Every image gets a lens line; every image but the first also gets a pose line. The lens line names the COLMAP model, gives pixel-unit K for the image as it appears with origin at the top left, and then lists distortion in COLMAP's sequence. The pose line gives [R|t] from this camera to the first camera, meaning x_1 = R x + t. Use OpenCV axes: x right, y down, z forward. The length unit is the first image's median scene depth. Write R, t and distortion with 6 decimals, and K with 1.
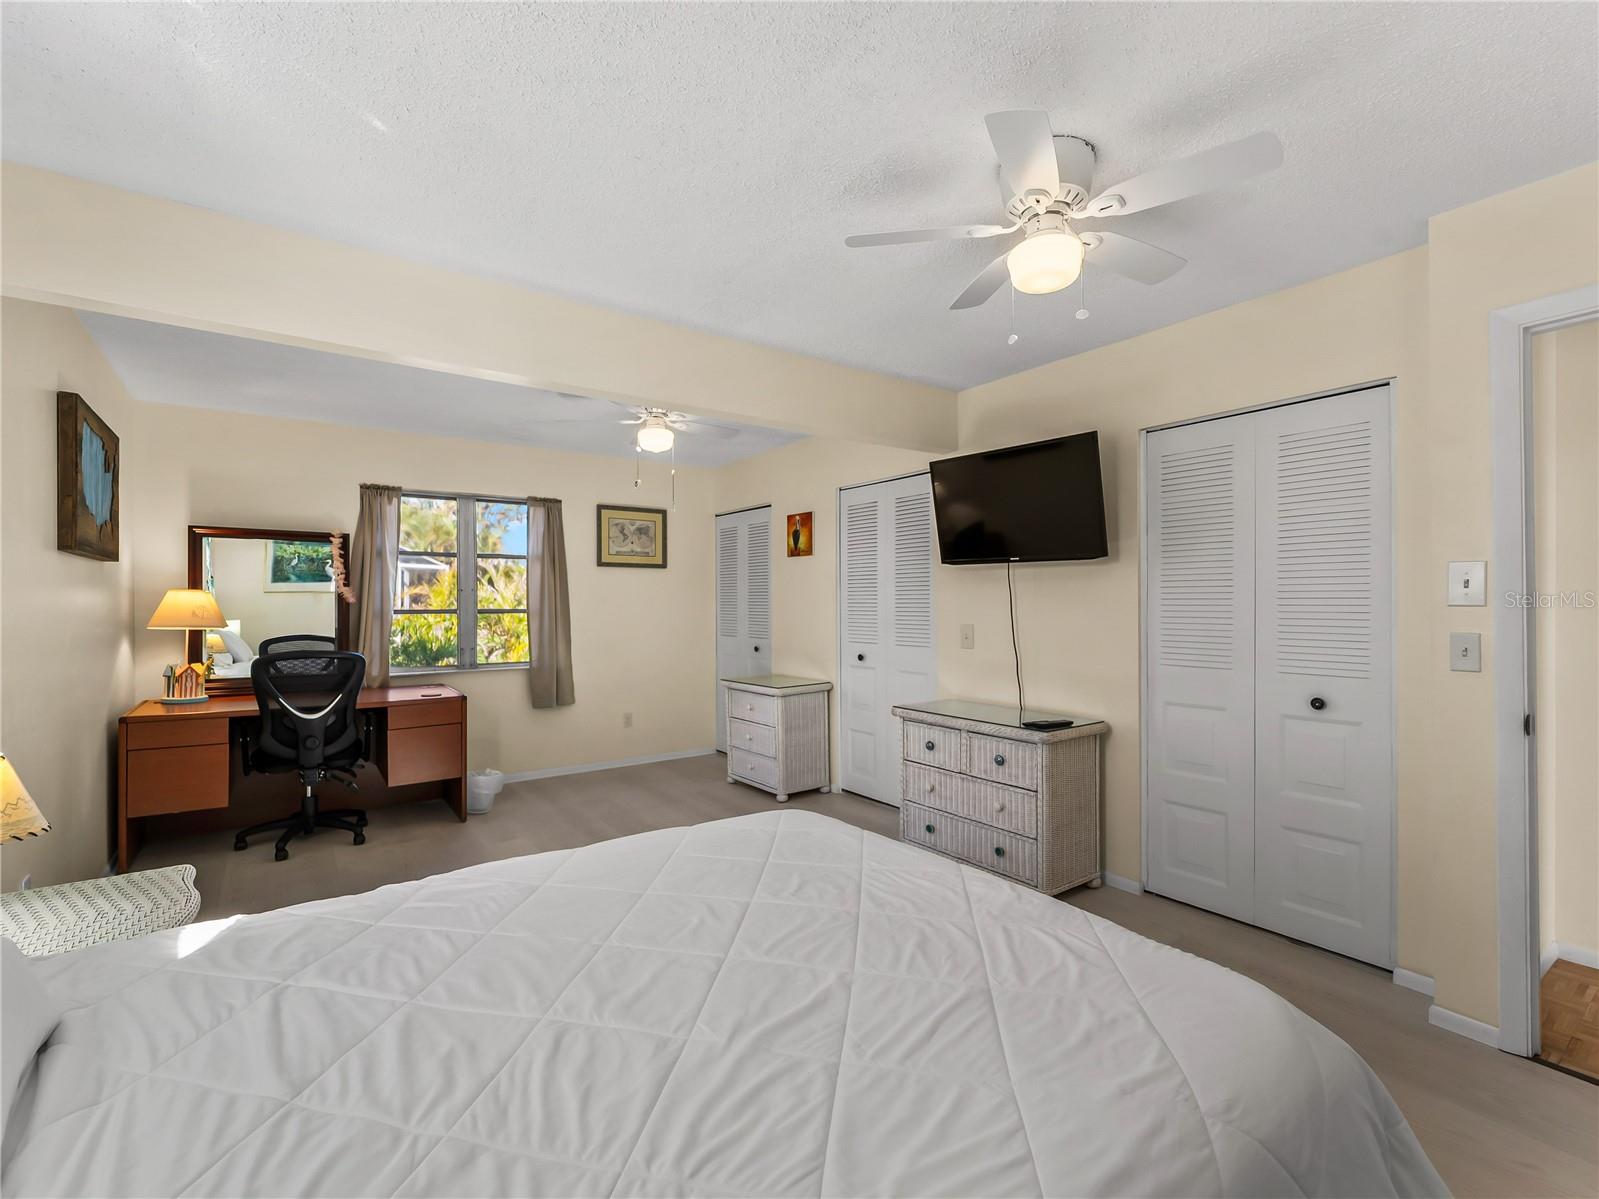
lens RADIAL K [[733.1, 0, 799.7], [0, 733.1, 602.3], [0, 0, 1]] dist [-0.001713, -0.001044]
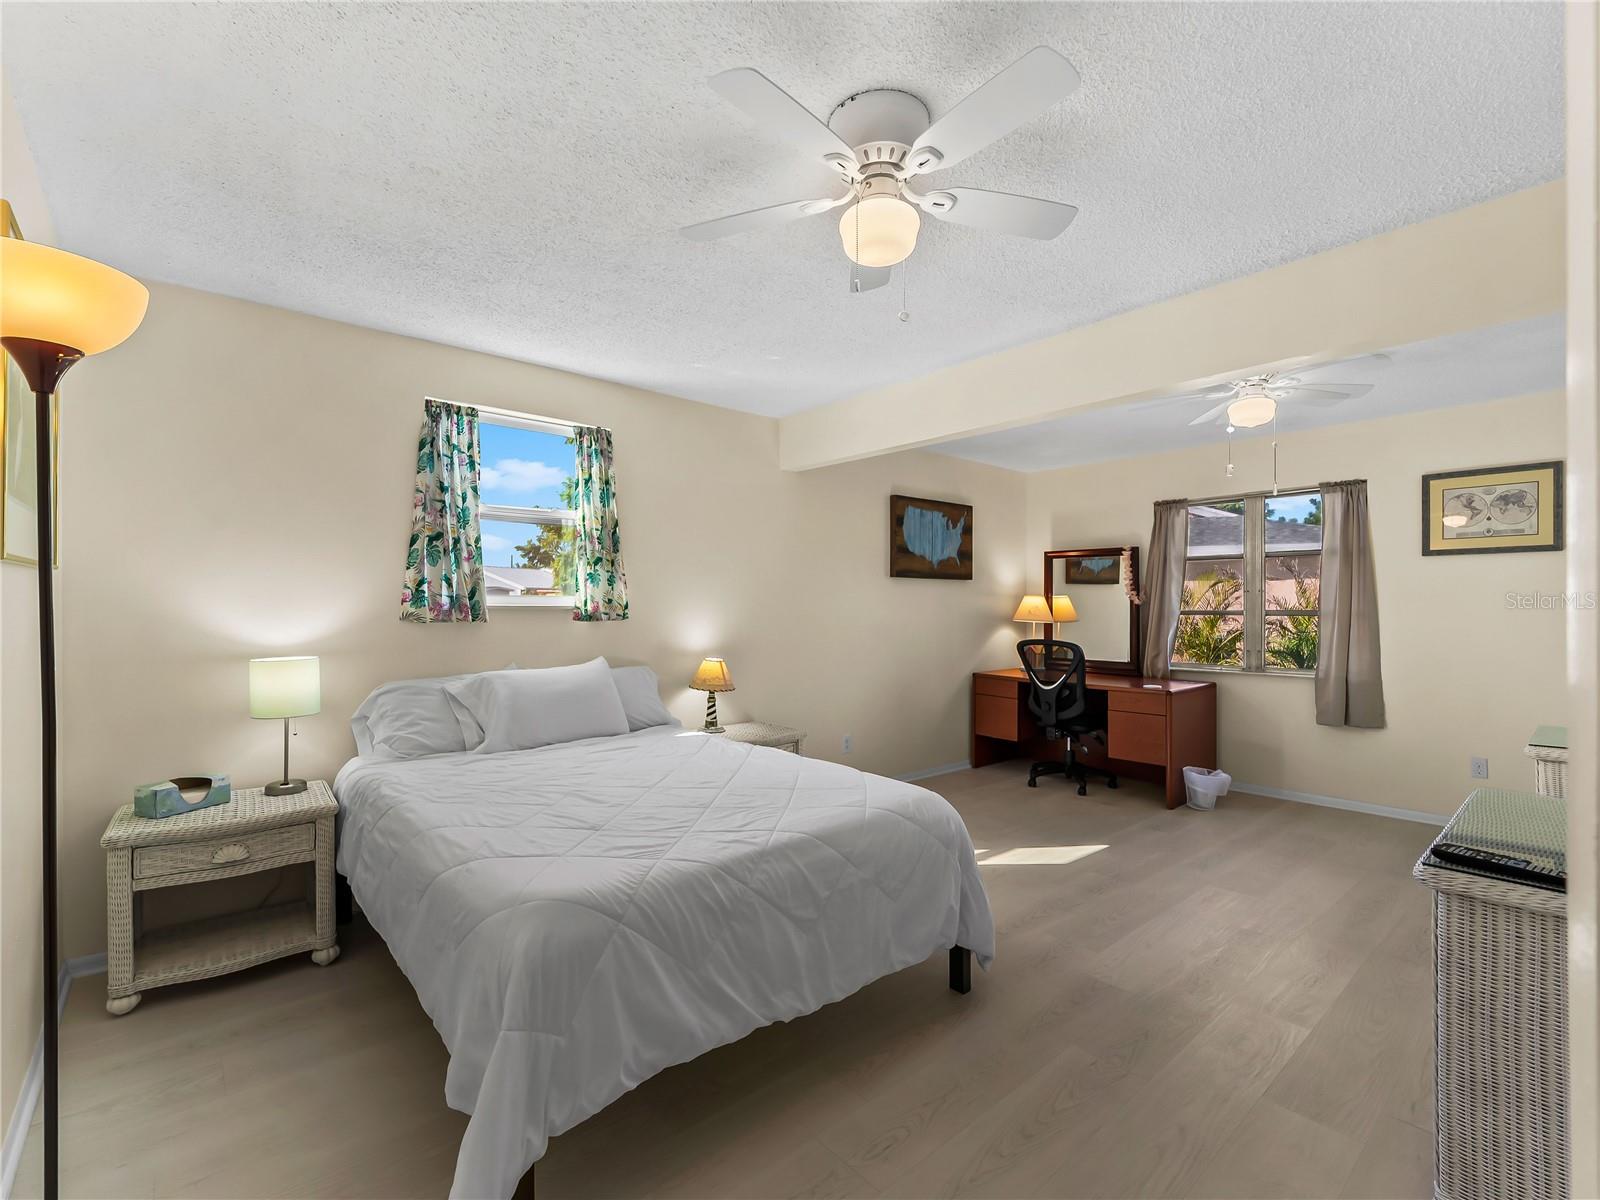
lens RADIAL K [[733.5, 0, 800.6], [0, 733.5, 603.0], [0, 0, 1]] dist [-0.001713, -0.001044]
pose [[0.083817, -0.002793, -0.996477, 0.499237], [0.001711, 0.999995, -0.002659, 0.001117], [0.996480, -0.001482, 0.083822, 0.331926]]
